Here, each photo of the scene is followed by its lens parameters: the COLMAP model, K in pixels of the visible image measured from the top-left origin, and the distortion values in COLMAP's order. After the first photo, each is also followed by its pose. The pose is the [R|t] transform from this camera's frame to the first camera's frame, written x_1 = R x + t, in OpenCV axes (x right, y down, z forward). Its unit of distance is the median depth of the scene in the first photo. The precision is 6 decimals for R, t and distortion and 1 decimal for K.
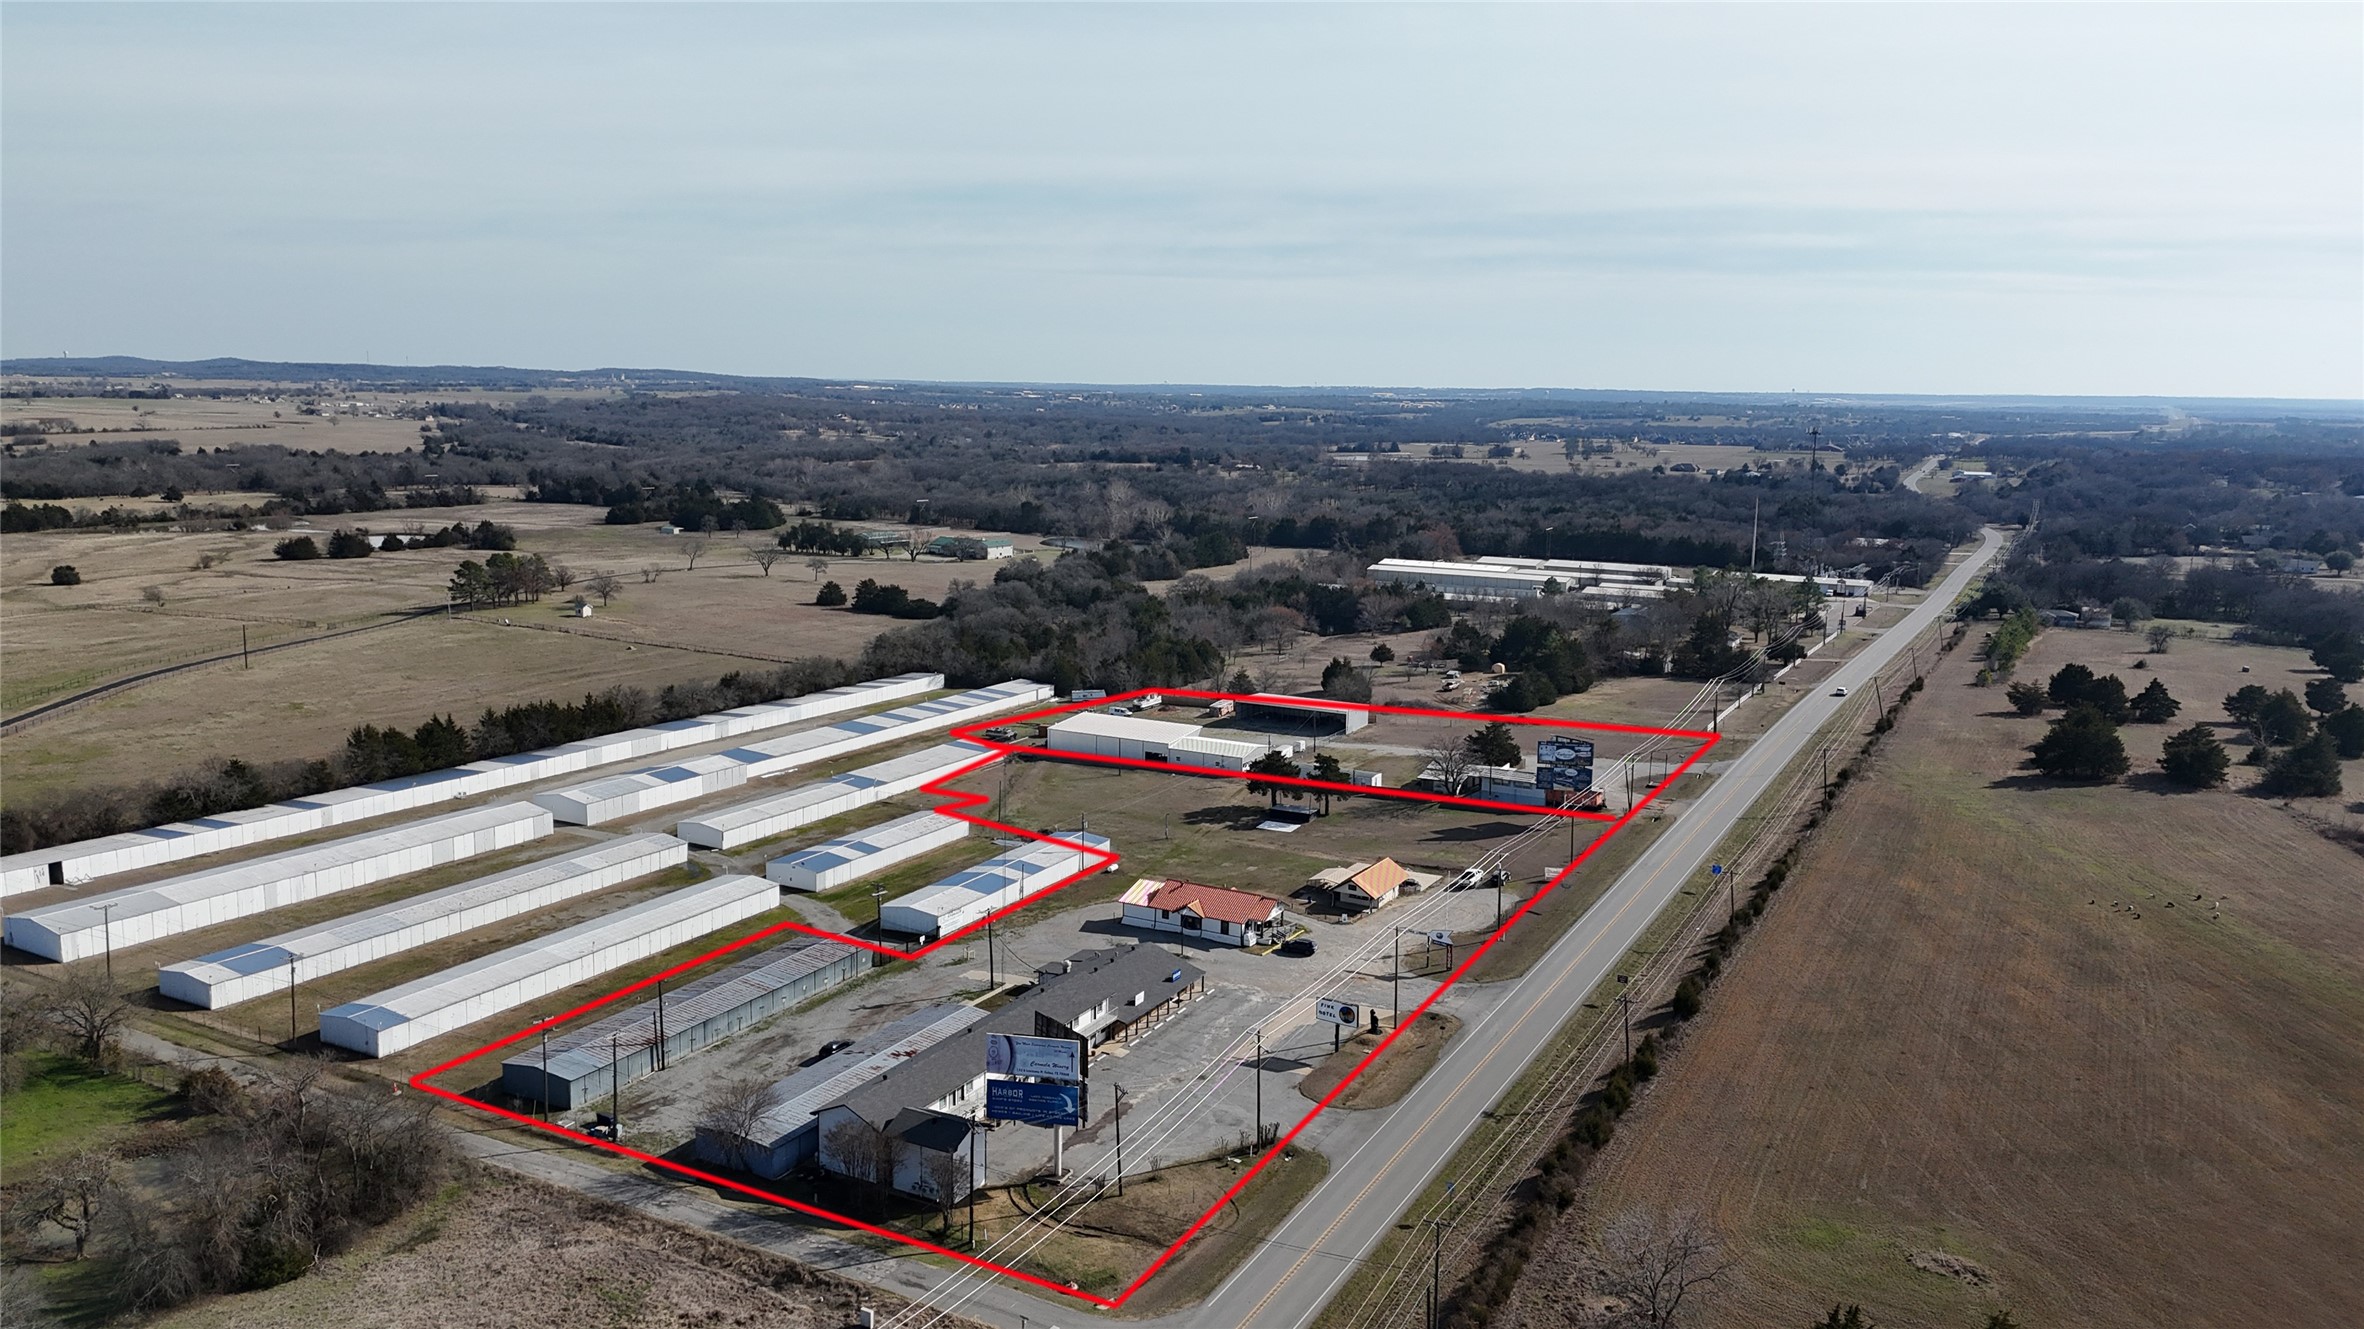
lens RADIAL K [[1709.4, 0, 1182.0], [0, 1709.4, 664.5], [0, 0, 1]] dist [0.111294, -0.128963]
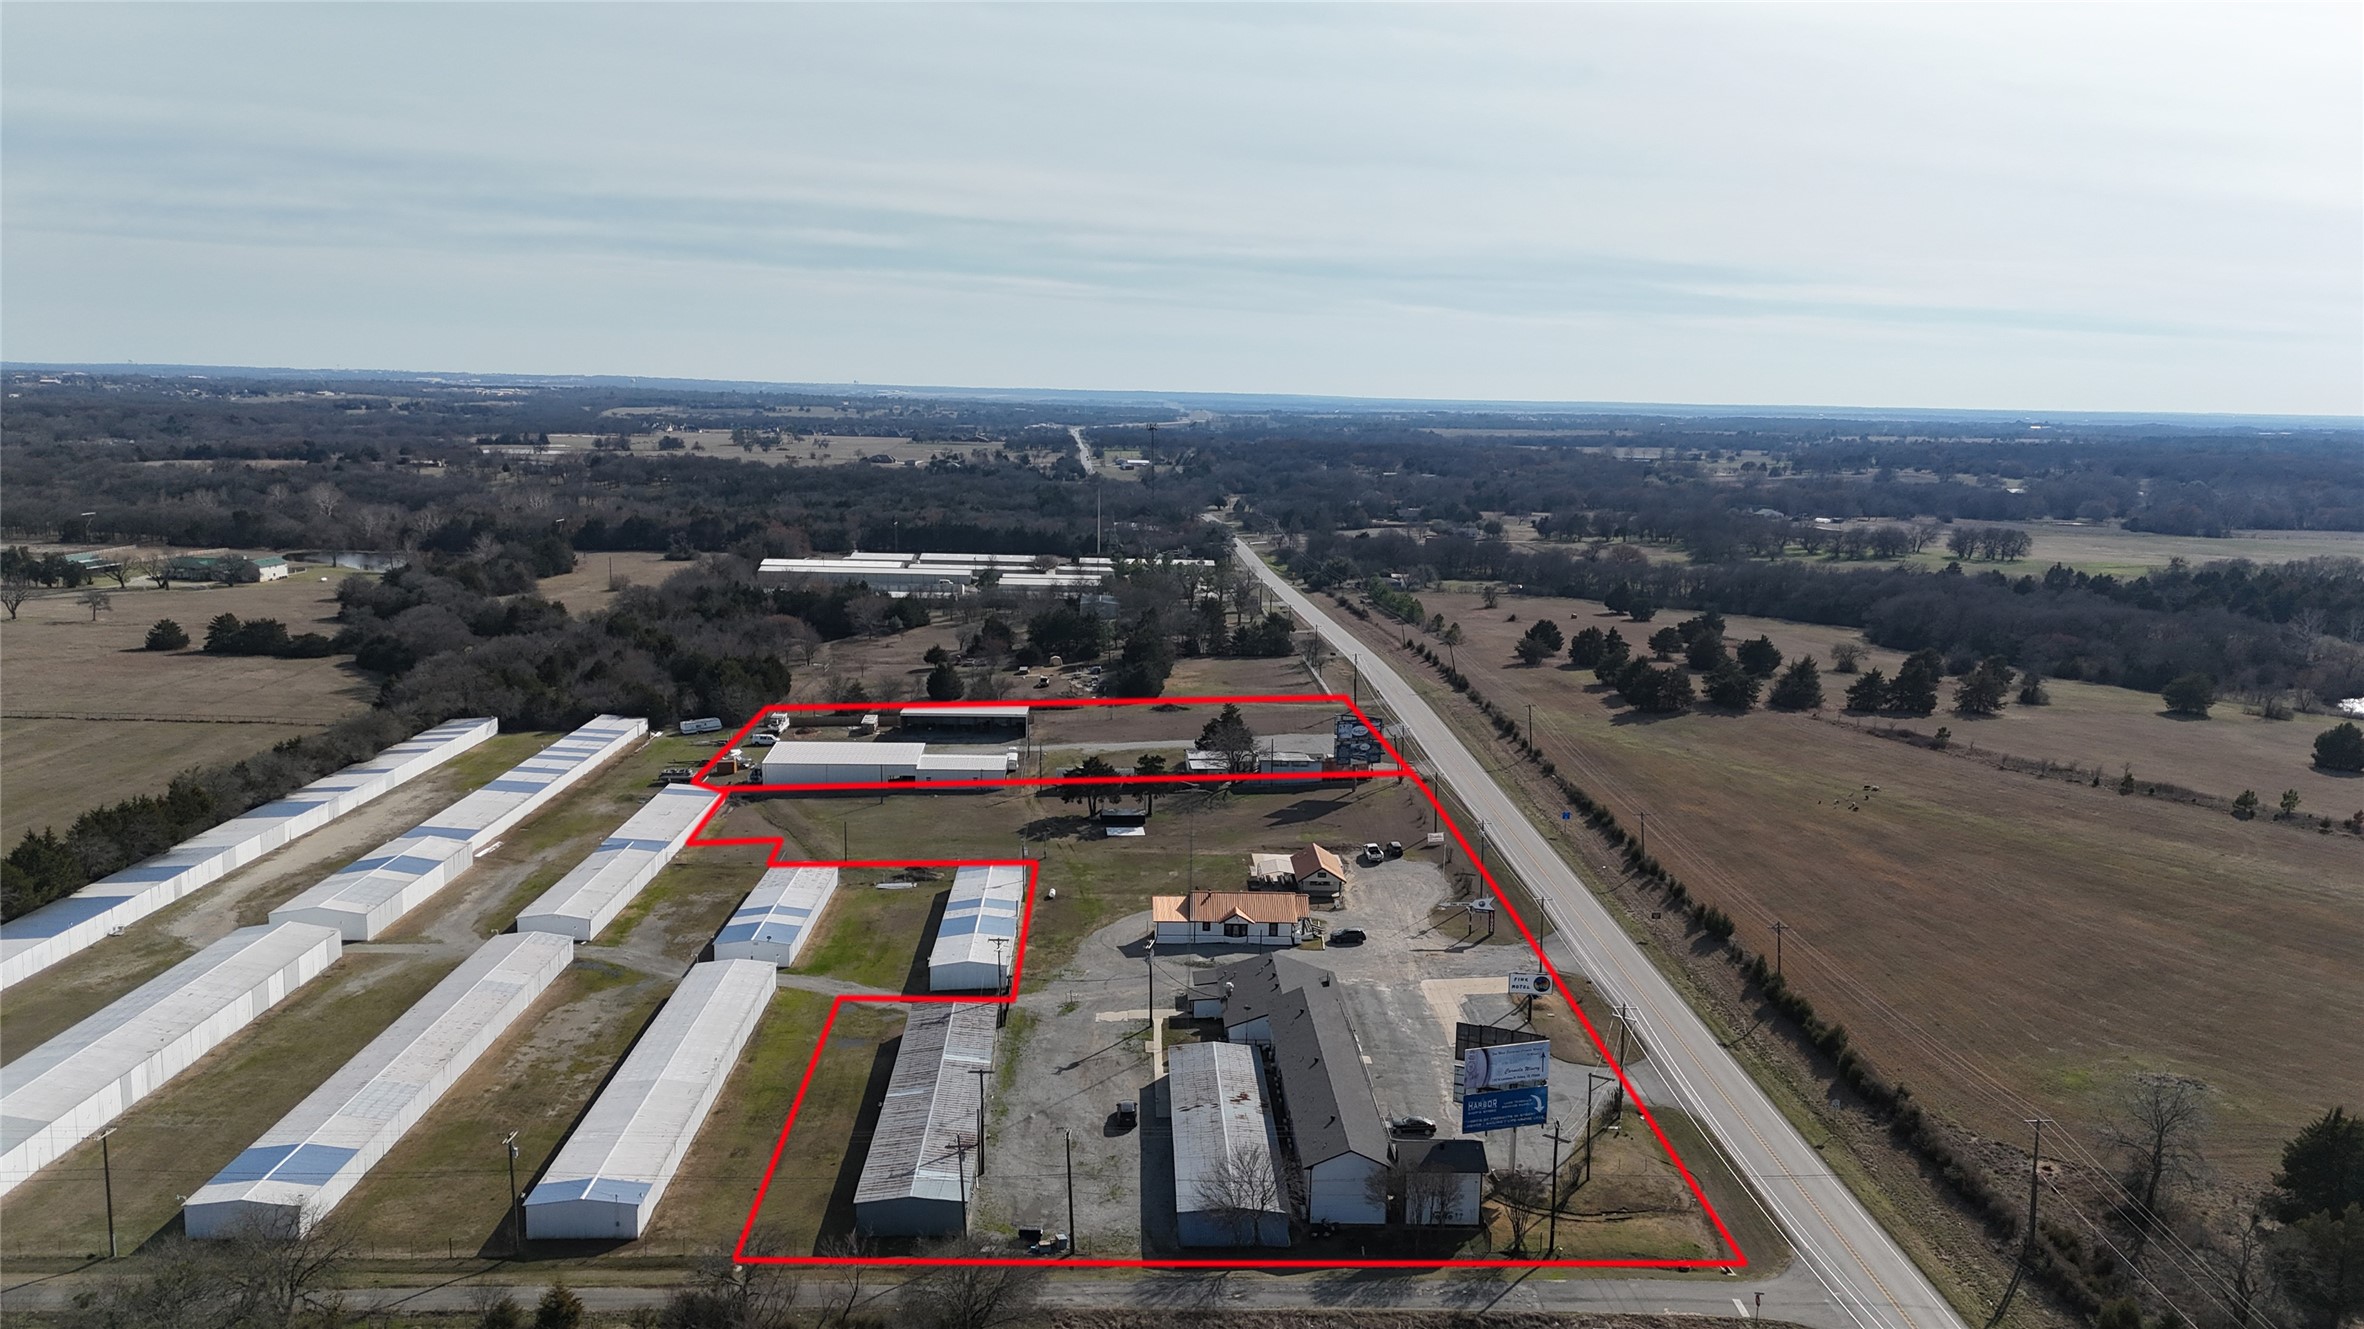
lens RADIAL K [[1709.4, 0, 1182.0], [0, 1709.4, 664.5], [0, 0, 1]] dist [0.111294, -0.128963]
pose [[0.863237, -0.078096, 0.498721, -0.456100], [0.075037, 0.996836, 0.026216, -0.029720], [-0.499191, 0.014792, 0.866366, 0.128929]]
